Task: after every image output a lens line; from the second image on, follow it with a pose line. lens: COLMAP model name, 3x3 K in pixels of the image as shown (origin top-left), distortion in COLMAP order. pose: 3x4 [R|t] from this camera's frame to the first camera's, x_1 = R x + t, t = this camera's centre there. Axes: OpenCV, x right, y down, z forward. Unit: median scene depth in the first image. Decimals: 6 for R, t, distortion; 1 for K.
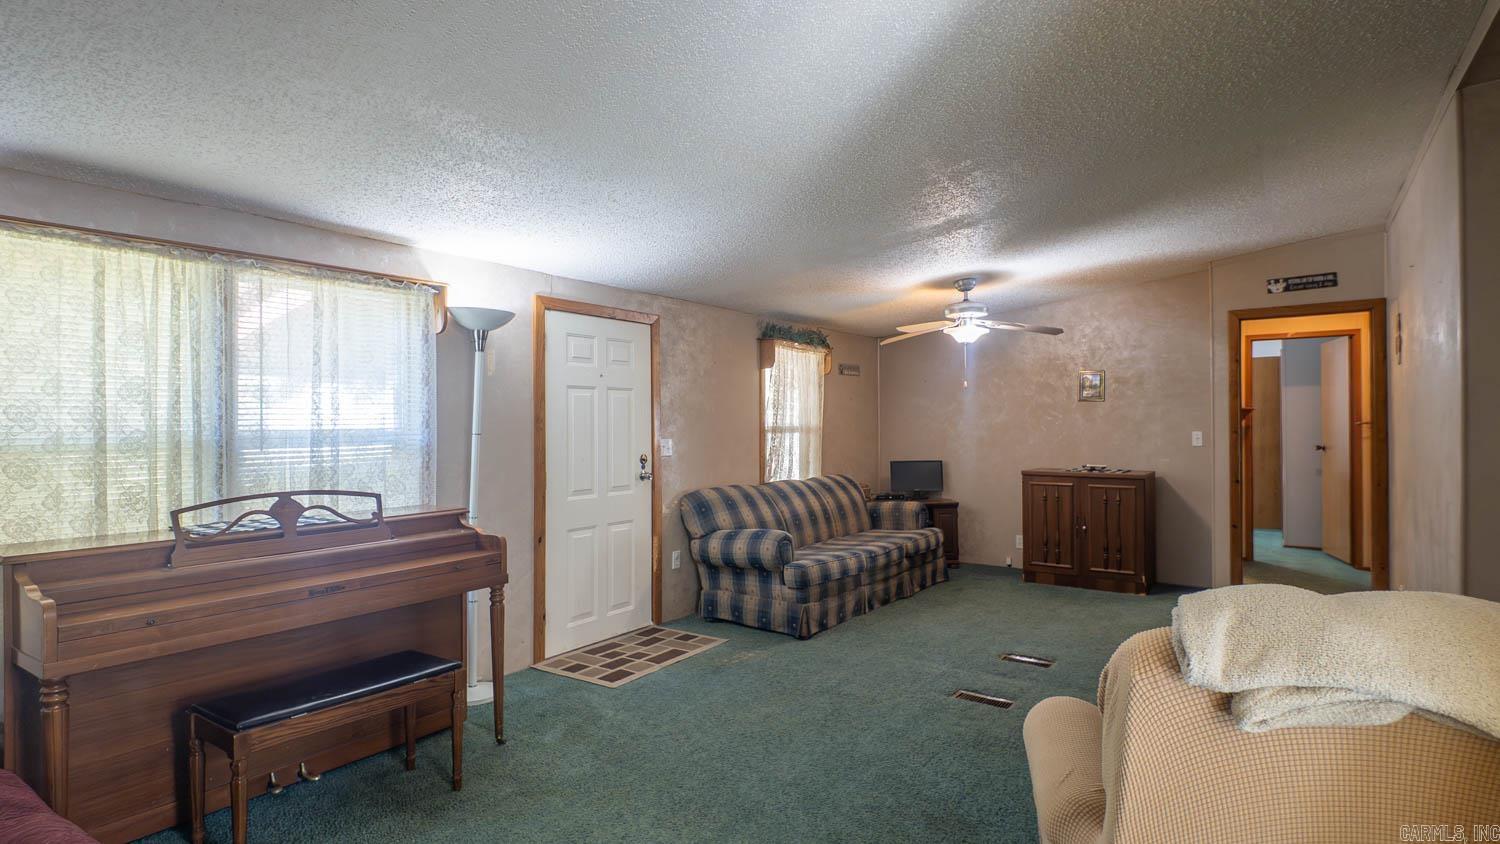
lens RADIAL K [[764.7, 0, 762.0], [0, 764.7, 422.7], [0, 0, 1]] dist [0.001855, -0.017851]
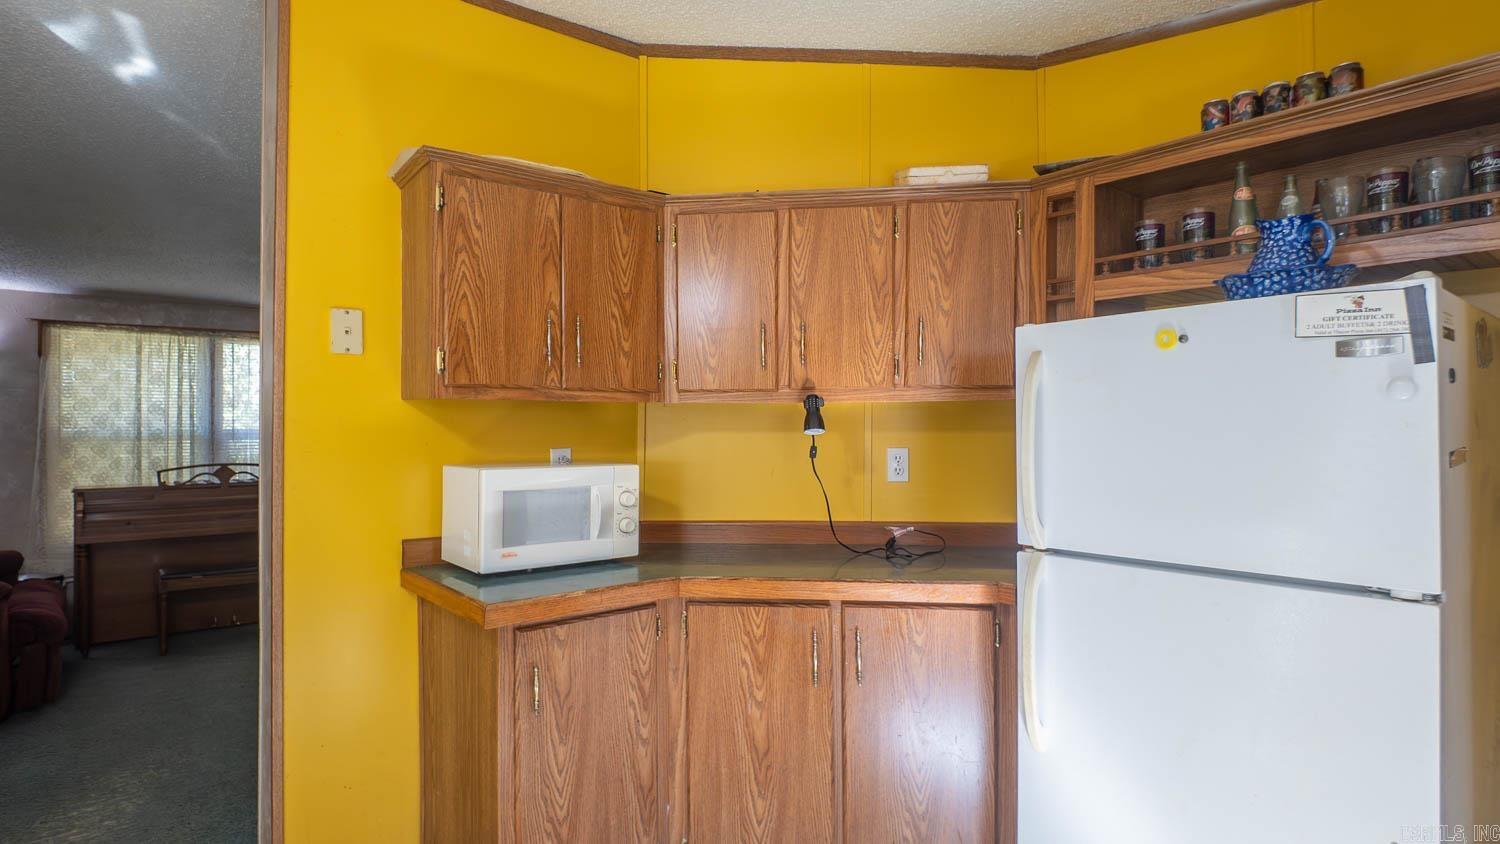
lens RADIAL K [[764.7, 0, 763.6], [0, 764.7, 420.9], [0, 0, 1]] dist [0.001855, -0.017851]
pose [[0.965543, 0.000524, -0.260242, 0.637402], [-0.001539, 0.999992, -0.003696, -0.003249], [0.260238, 0.003969, 0.965536, -0.244395]]
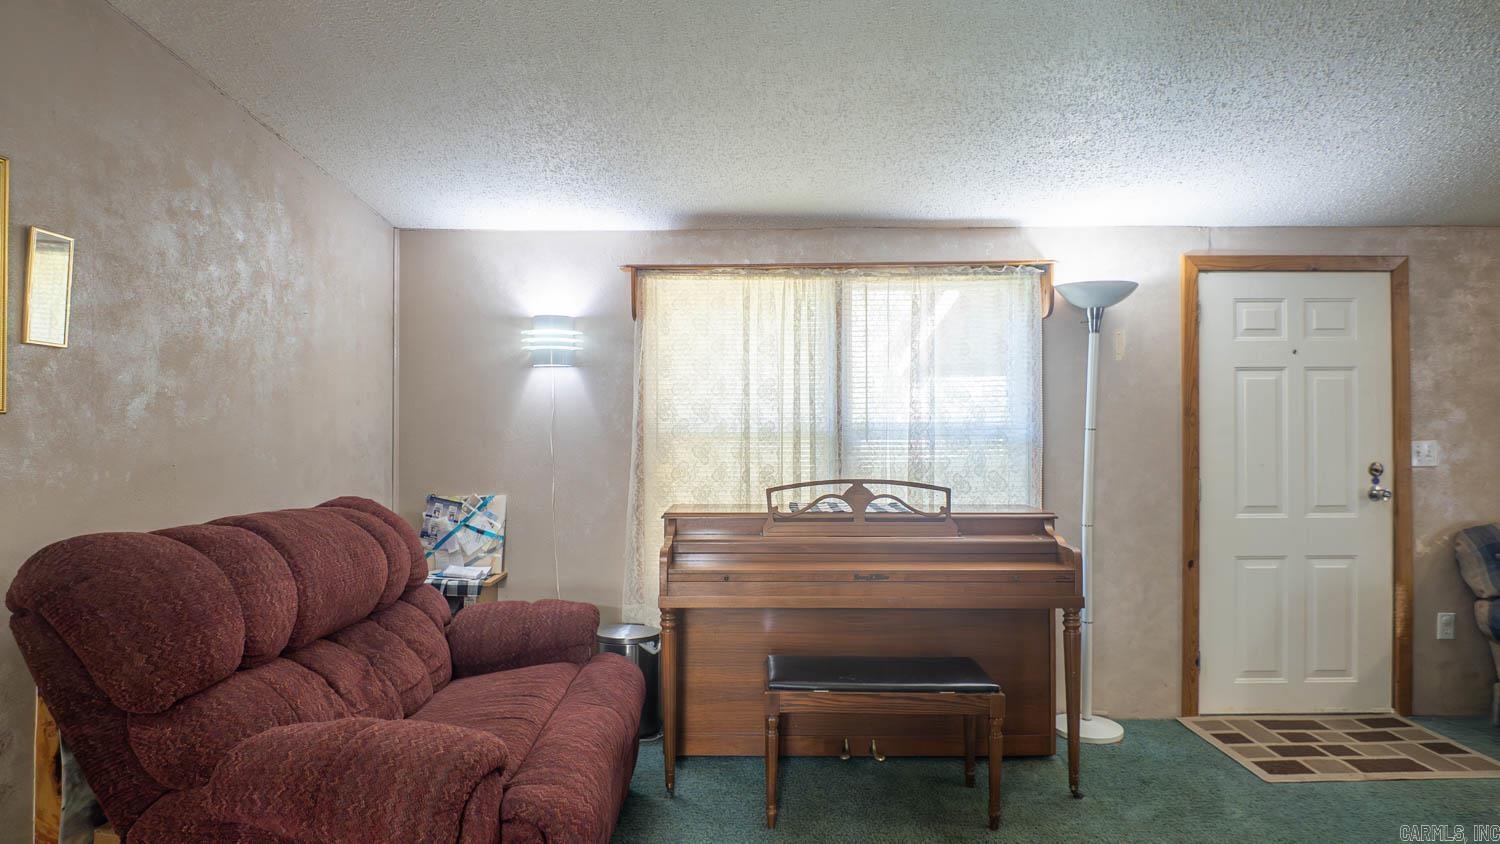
lens RADIAL K [[764.7, 0, 744.7], [0, 764.7, 422.3], [0, 0, 1]] dist [0.001855, -0.017851]
pose [[0.549402, 0.002672, -0.835554, 0.109230], [-0.000175, 0.999995, 0.003083, 0.003815], [0.835558, -0.001548, 0.549400, 0.162342]]
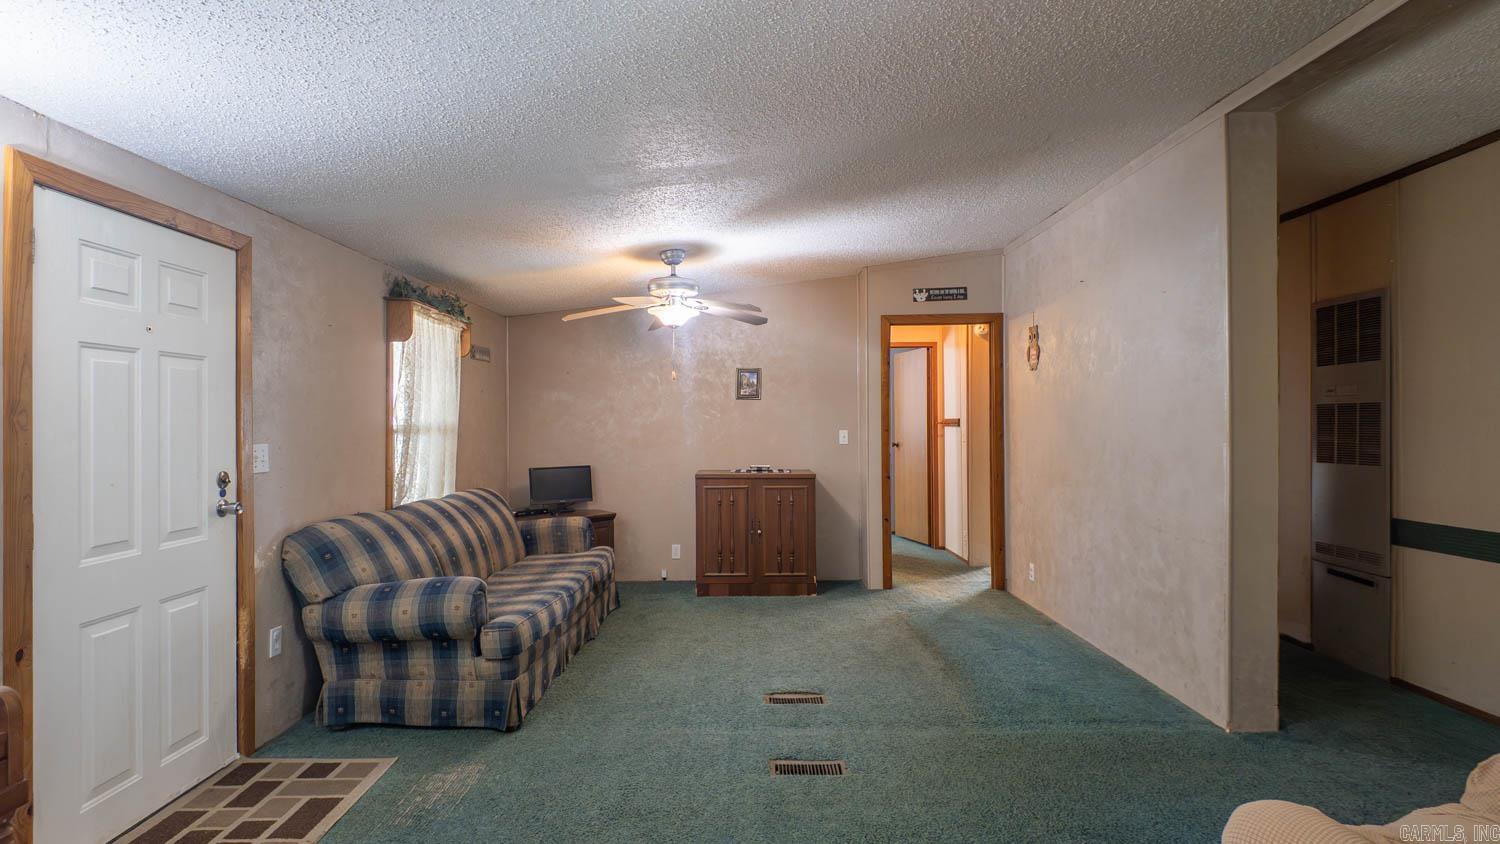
lens RADIAL K [[764.7, 0, 763.4], [0, 764.7, 421.4], [0, 0, 1]] dist [0.001855, -0.017851]
pose [[0.812901, 0.003891, 0.582389, -0.169853], [-0.001466, 0.999988, -0.004635, 0.005876], [-0.582400, 0.002914, 0.812897, 0.309292]]
